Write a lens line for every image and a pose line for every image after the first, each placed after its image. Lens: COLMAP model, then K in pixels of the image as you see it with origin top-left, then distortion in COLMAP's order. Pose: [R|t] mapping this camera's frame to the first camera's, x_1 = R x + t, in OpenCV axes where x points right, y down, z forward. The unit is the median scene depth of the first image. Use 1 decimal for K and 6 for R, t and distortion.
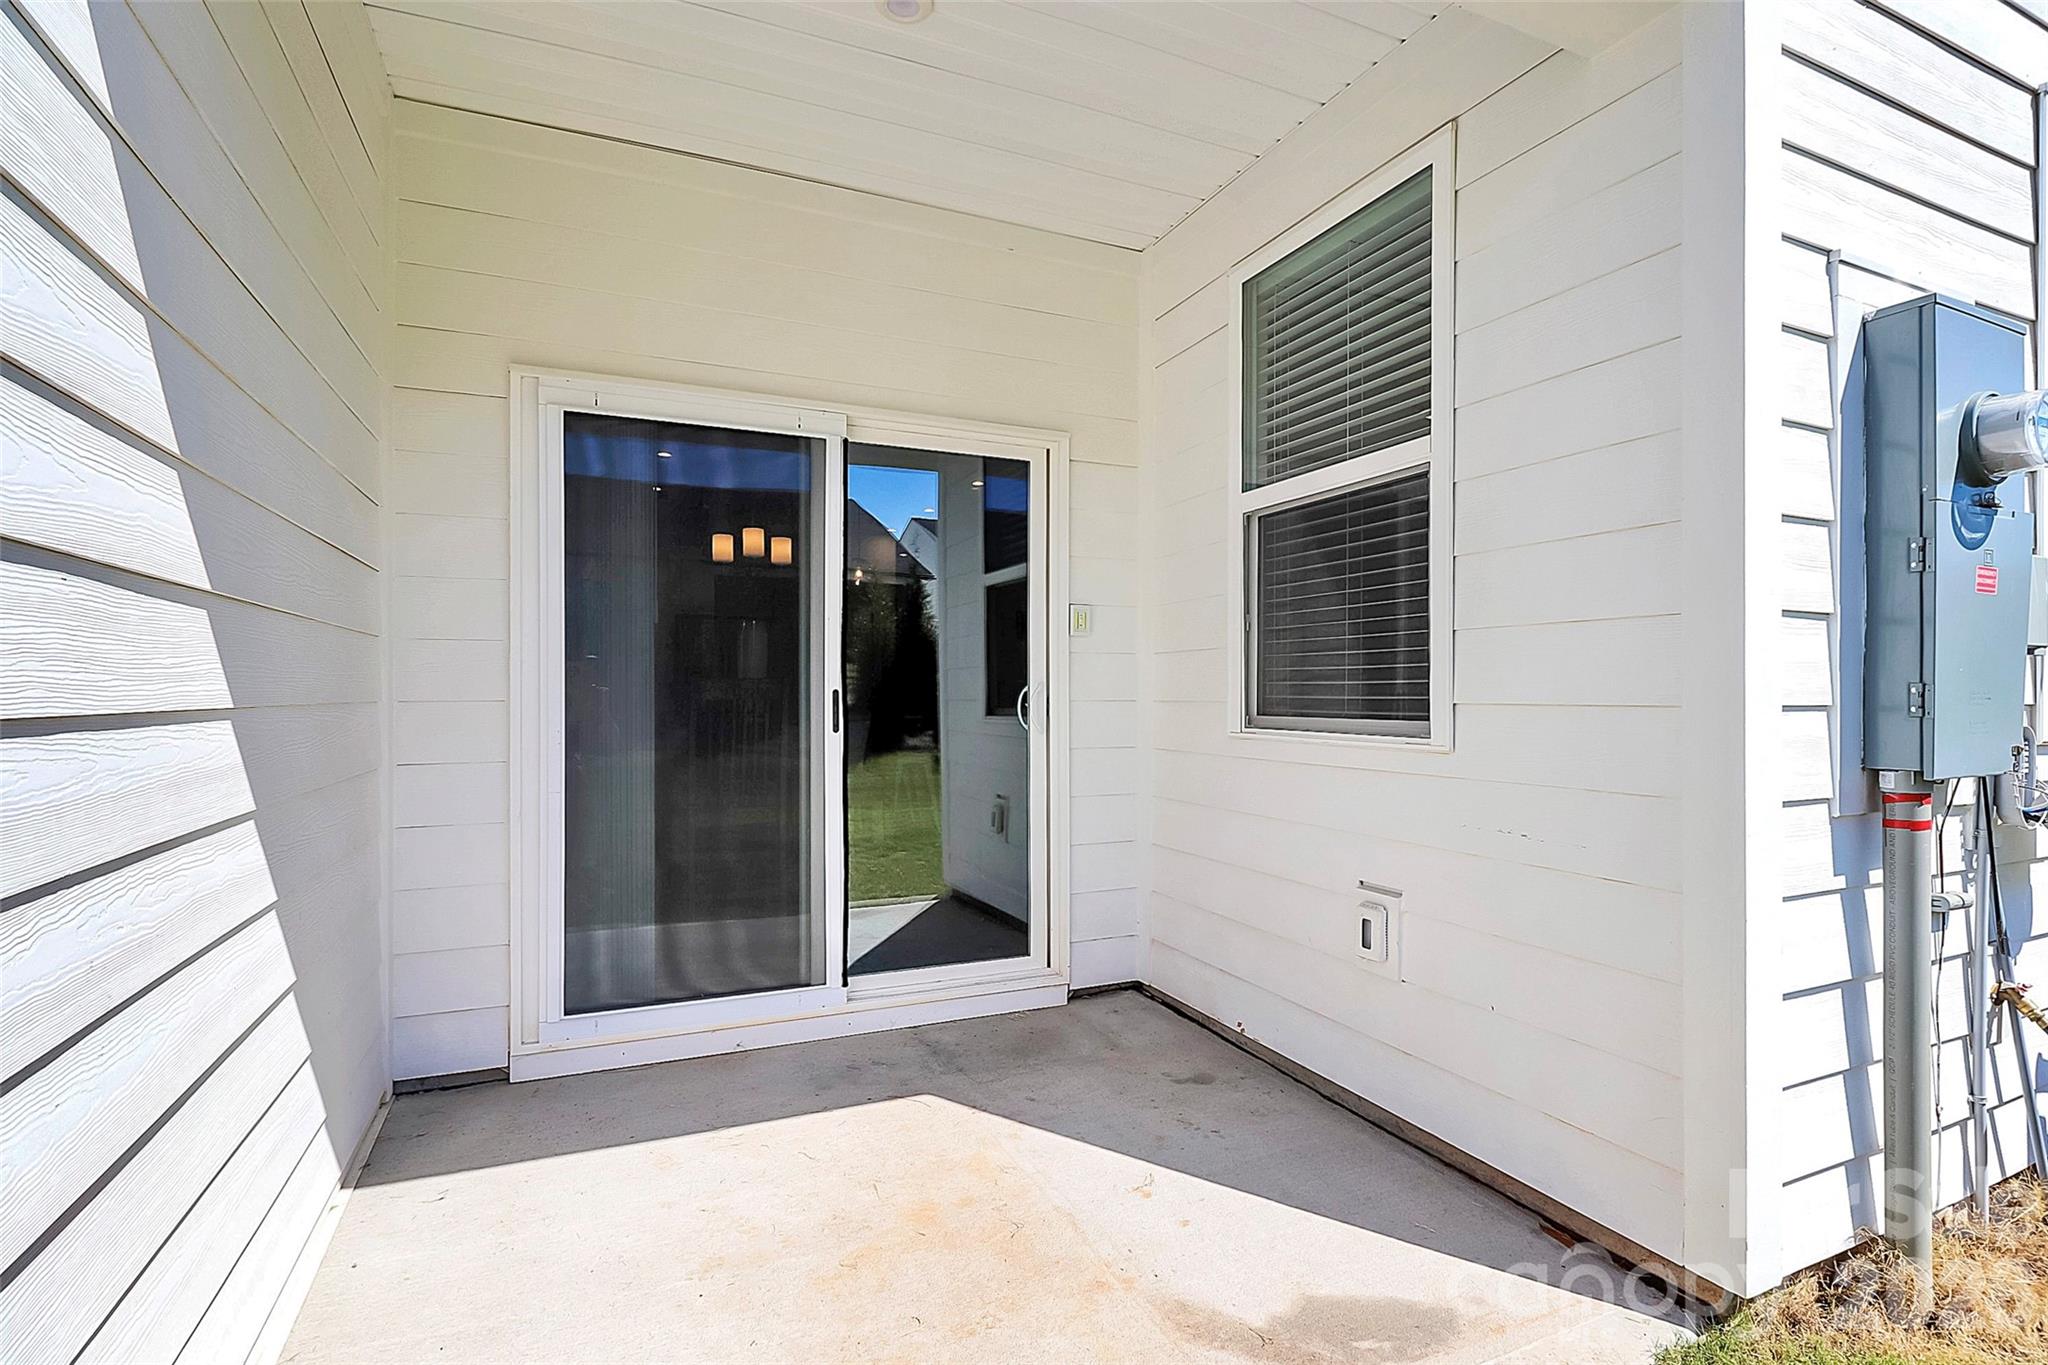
lens RADIAL K [[995.4, 0, 1018.4], [0, 995.4, 698.2], [0, 0, 1]] dist [0.003731, 0.001221]
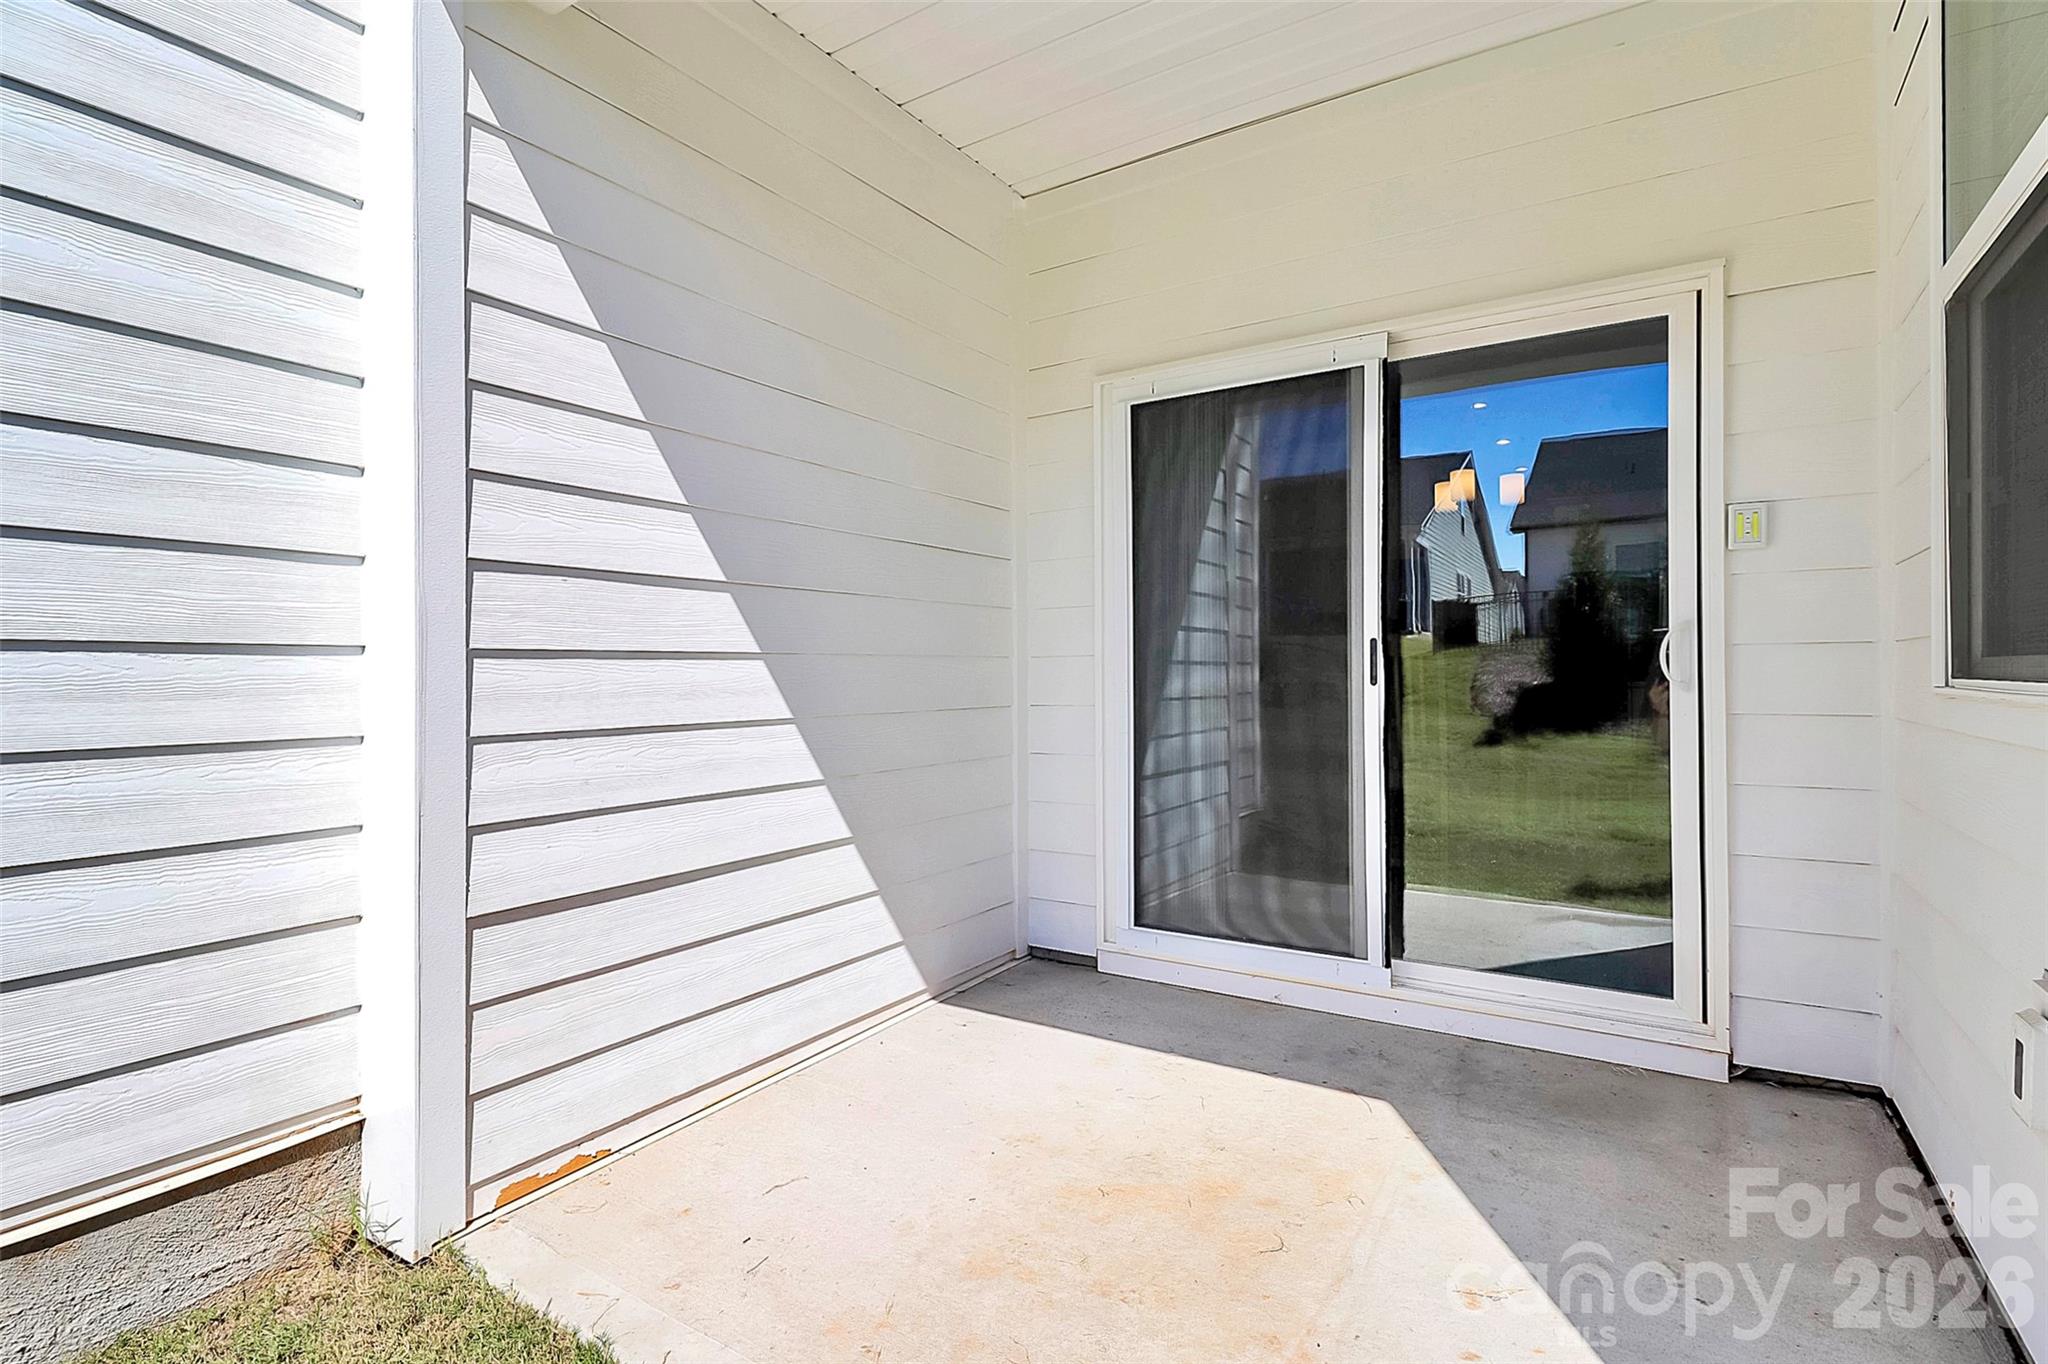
lens RADIAL K [[995.4, 0, 1017.4], [0, 995.4, 669.8], [0, 0, 1]] dist [0.003731, 0.001221]
pose [[0.548067, -0.008661, -0.836390, 0.407226], [0.004547, 0.999962, -0.007375, 0.026445], [0.836422, 0.000239, 0.548086, 0.233220]]
